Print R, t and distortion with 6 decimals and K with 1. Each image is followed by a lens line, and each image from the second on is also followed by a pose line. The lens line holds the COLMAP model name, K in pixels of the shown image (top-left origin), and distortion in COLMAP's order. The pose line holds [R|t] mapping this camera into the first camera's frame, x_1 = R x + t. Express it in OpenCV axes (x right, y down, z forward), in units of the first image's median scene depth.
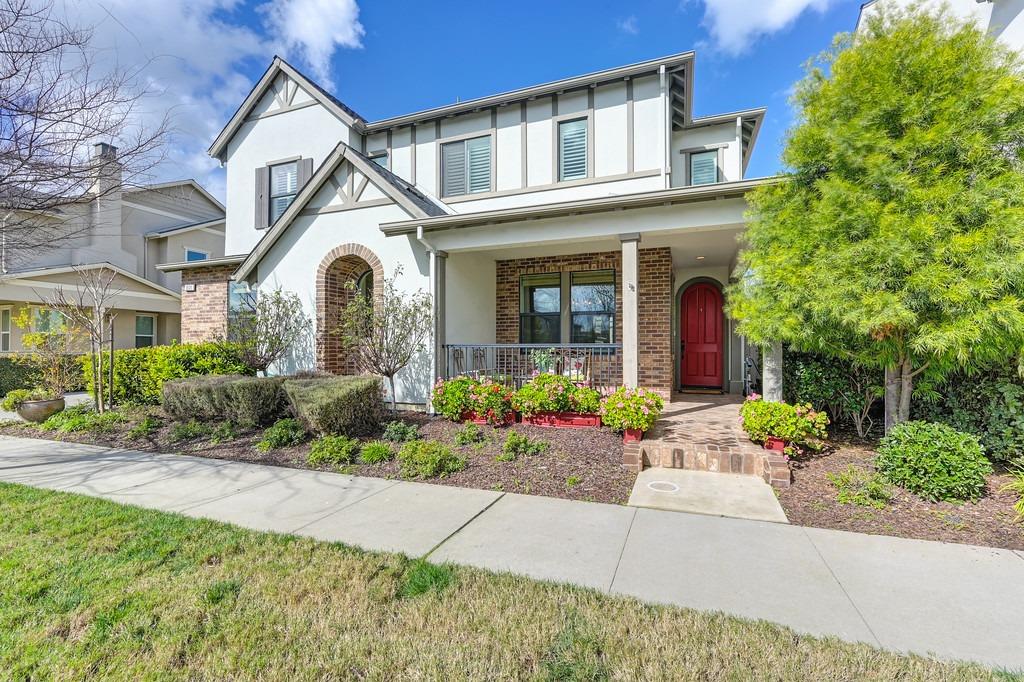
lens RADIAL K [[448.8, 0, 514.3], [0, 448.8, 347.9], [0, 0, 1]] dist [0.002655, 0.000171]
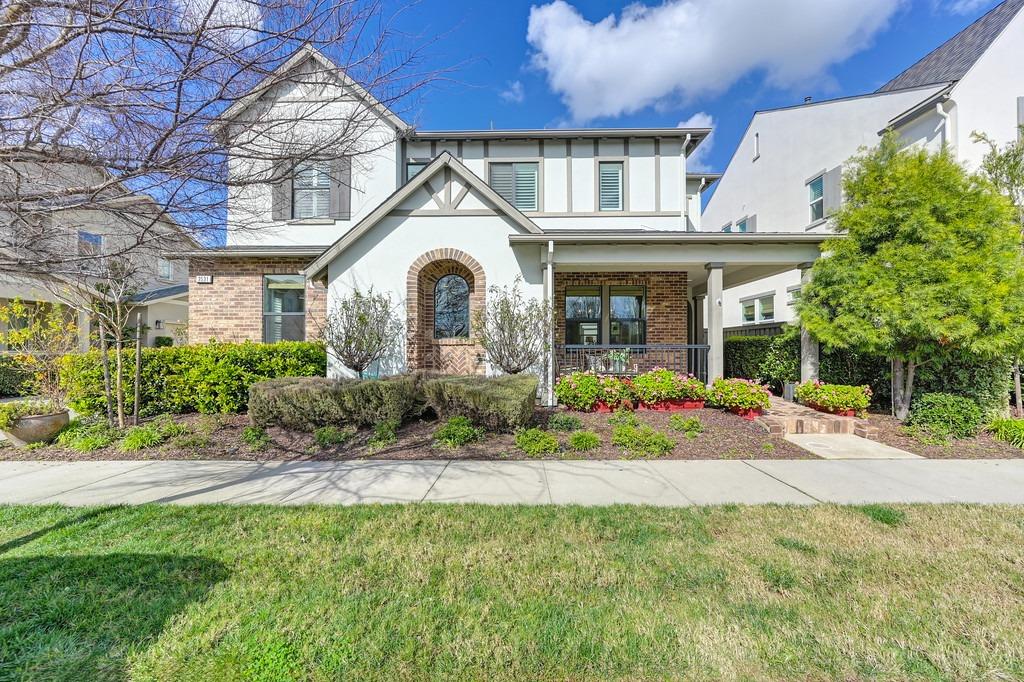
lens RADIAL K [[401.2, 0, 513.2], [0, 401.2, 345.9], [0, 0, 1]] dist [-0.000799, 0.000215]
pose [[0.939843, 0.002133, 0.341599, -0.524126], [-0.001909, 0.999998, -0.000993, -0.003750], [-0.341600, 0.000281, 0.939845, 0.064544]]
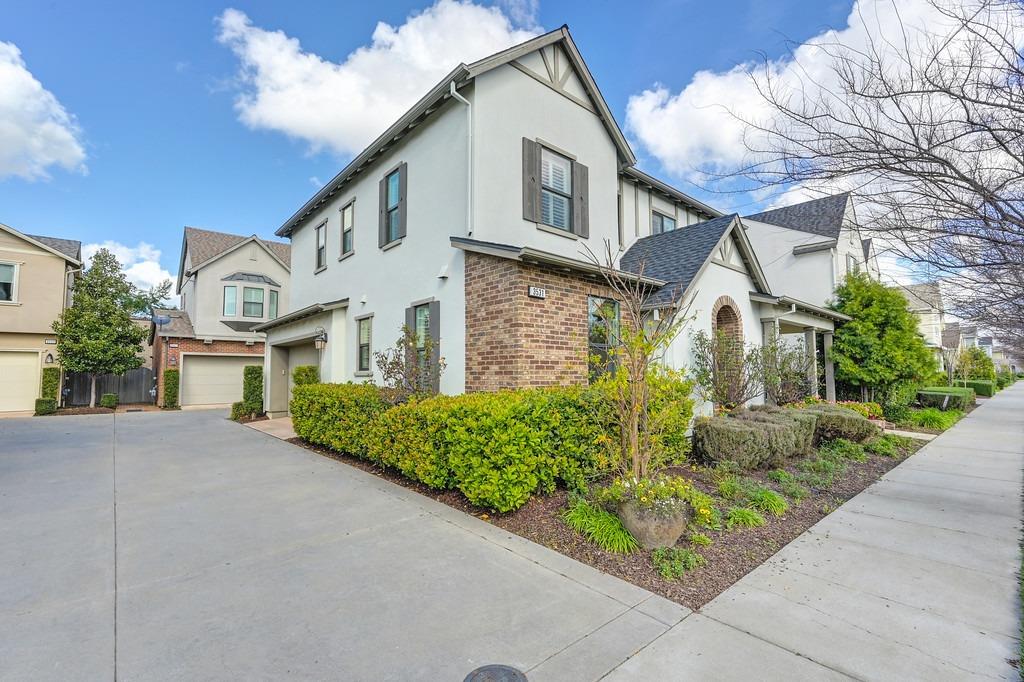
lens RADIAL K [[451.3, 0, 512.0], [0, 451.3, 341.0], [0, 0, 1]] dist [0.003854, 0.000526]
pose [[0.465073, 0.066723, 0.882754, -1.619521], [-0.005666, 0.997360, -0.072400, -0.023669], [-0.885254, 0.028670, 0.464223, 0.922095]]
